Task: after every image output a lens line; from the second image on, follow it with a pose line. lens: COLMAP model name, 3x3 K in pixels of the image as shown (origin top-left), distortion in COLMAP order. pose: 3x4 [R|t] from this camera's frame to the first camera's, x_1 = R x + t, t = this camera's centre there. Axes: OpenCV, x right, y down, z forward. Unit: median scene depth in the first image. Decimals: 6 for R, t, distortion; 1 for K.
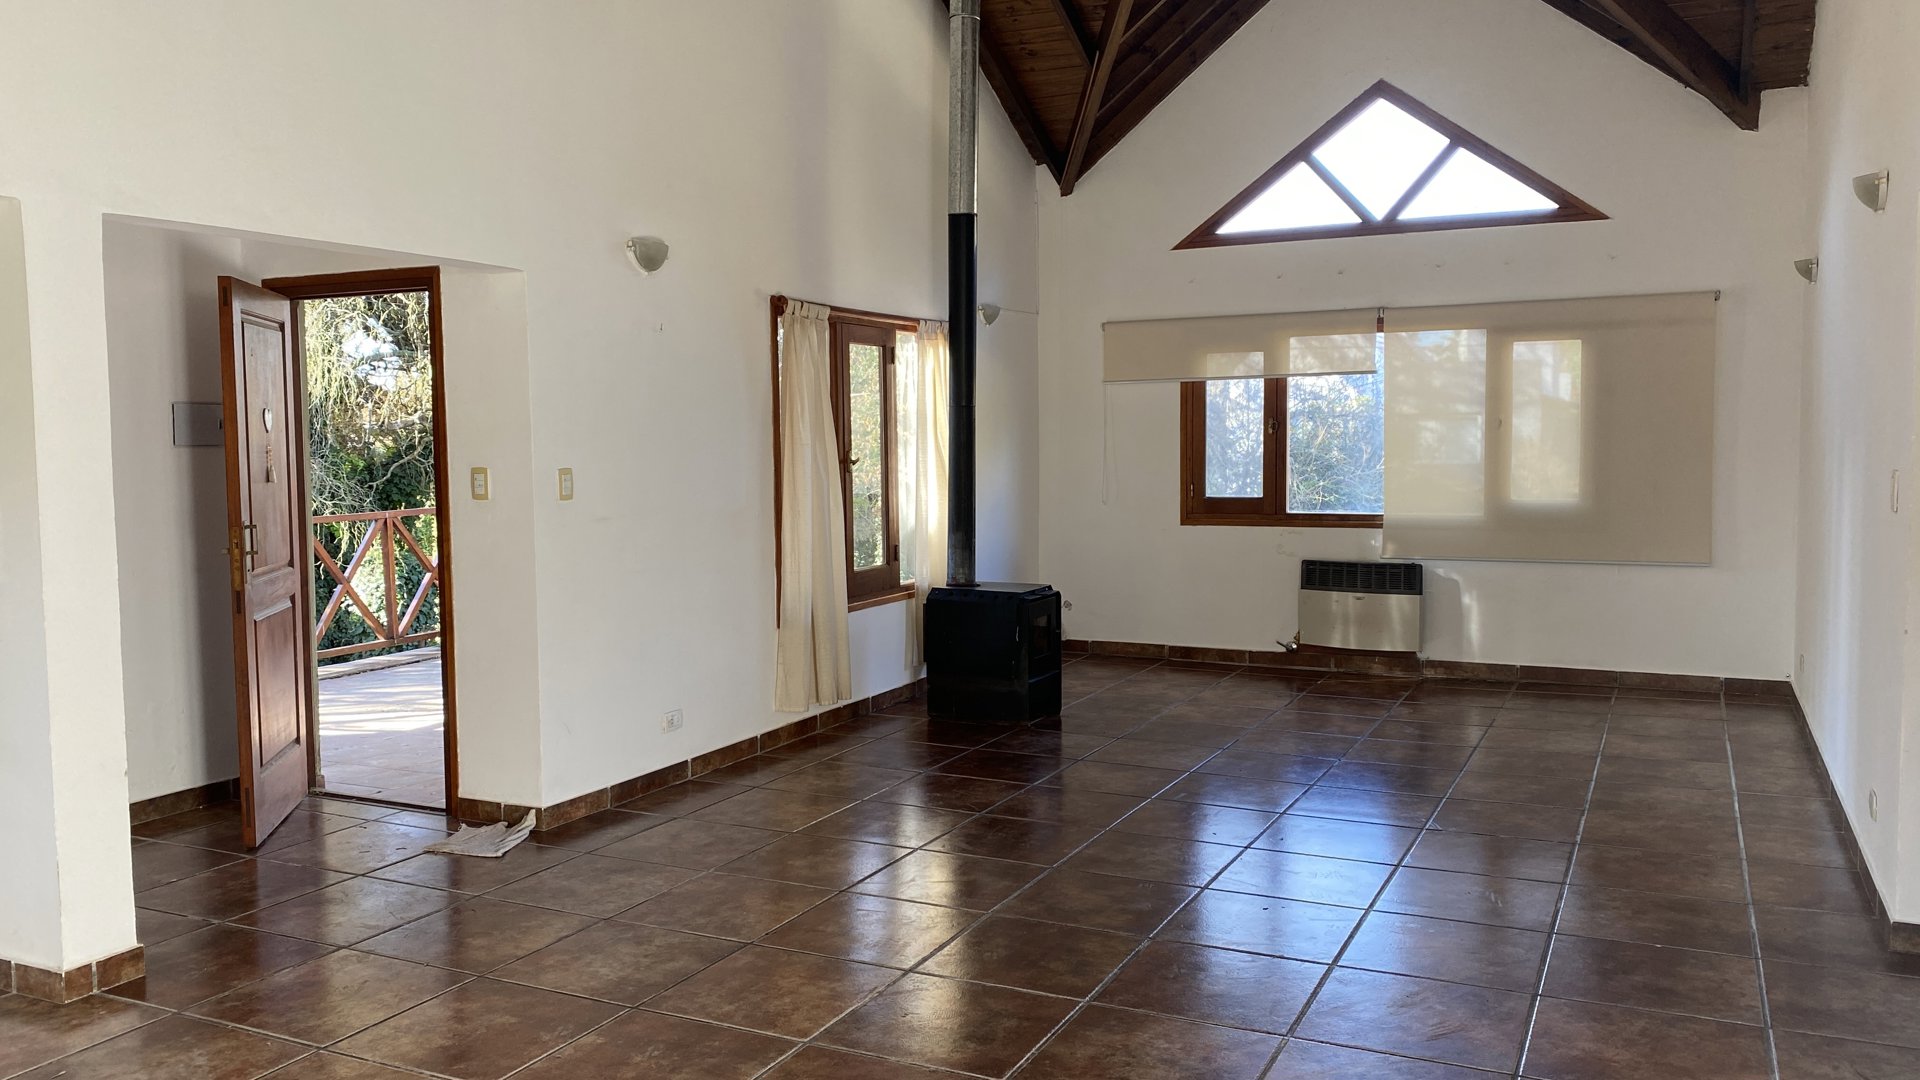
lens RADIAL K [[1460.8, 0, 960.0], [0, 1460.8, 540.0], [0, 0, 1]] dist [0.091840, -0.155940]
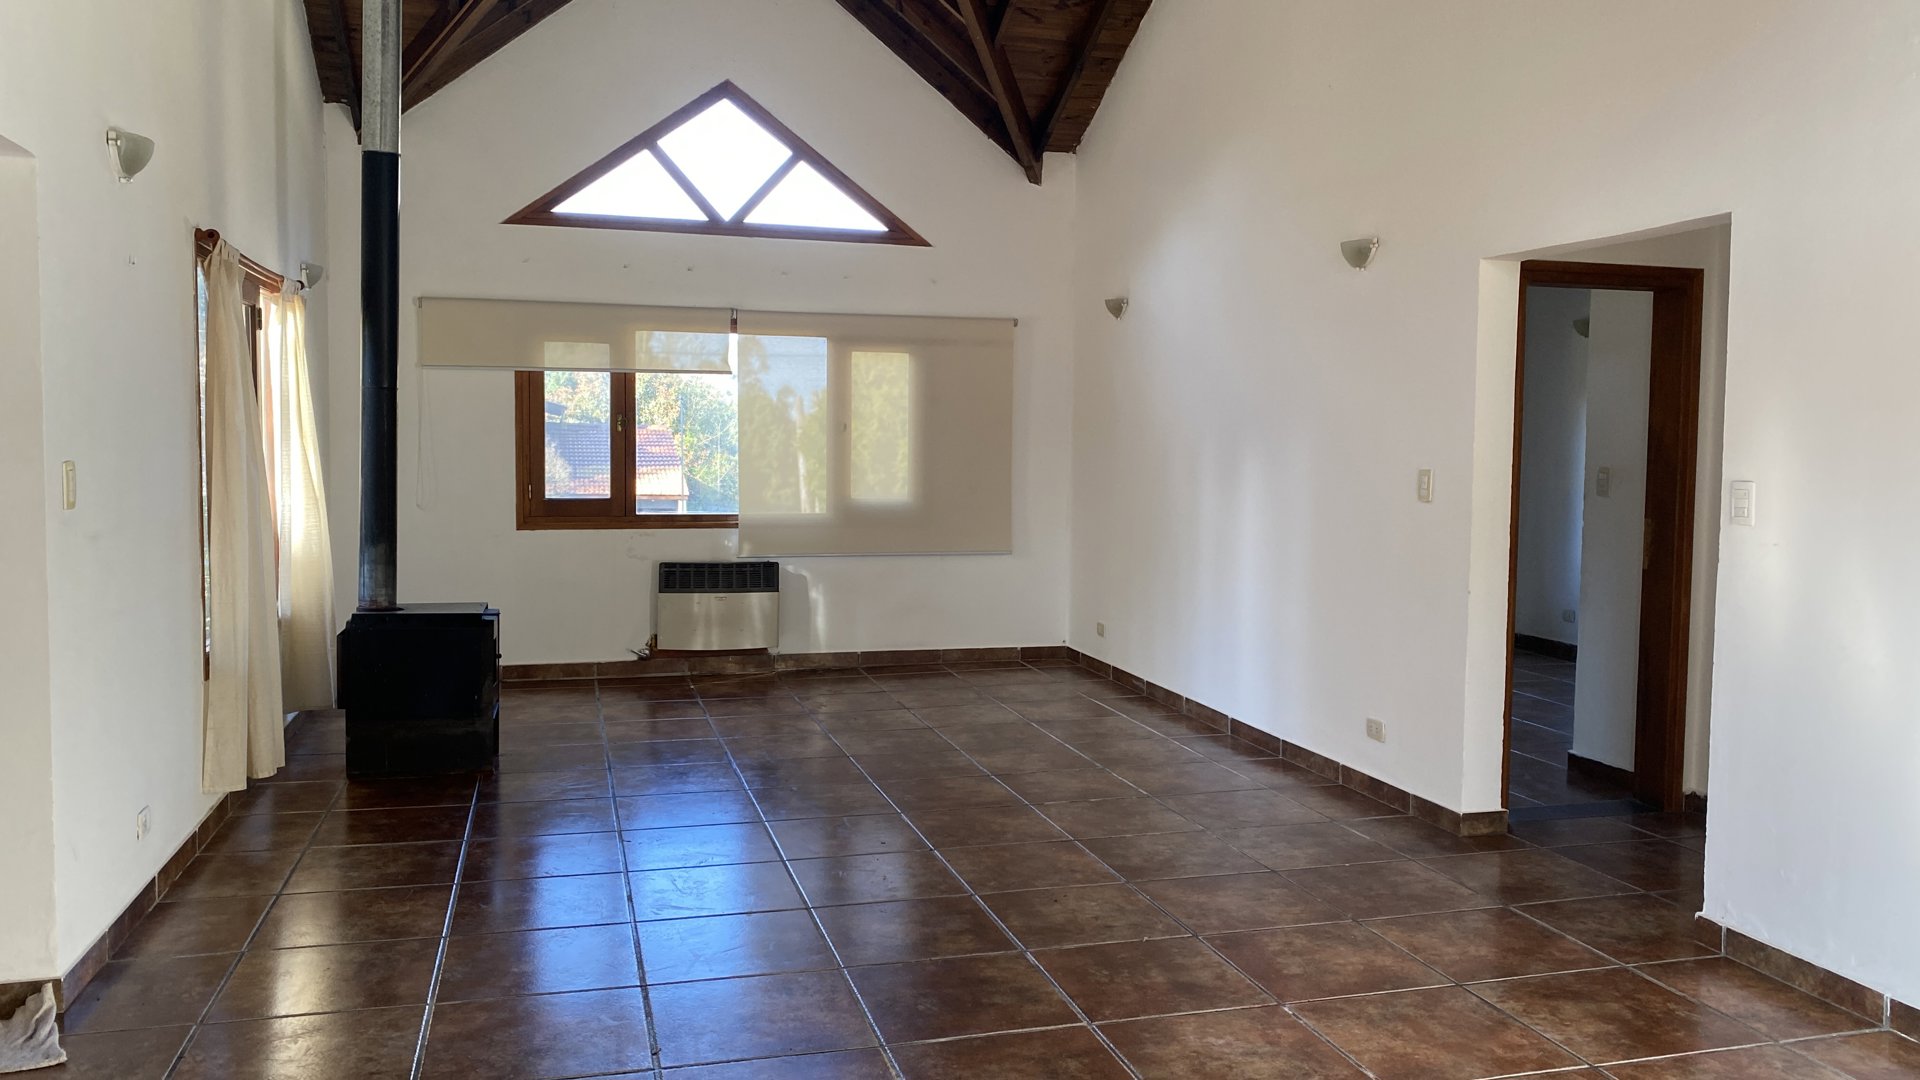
lens RADIAL K [[1460.8, 0, 960.0], [0, 1460.8, 540.0], [0, 0, 1]] dist [0.091840, -0.155940]
pose [[0.740549, -0.029624, 0.671349, -0.275456], [0.030031, 0.999489, 0.010976, -0.006133], [-0.671331, 0.012033, 0.741060, 0.155614]]
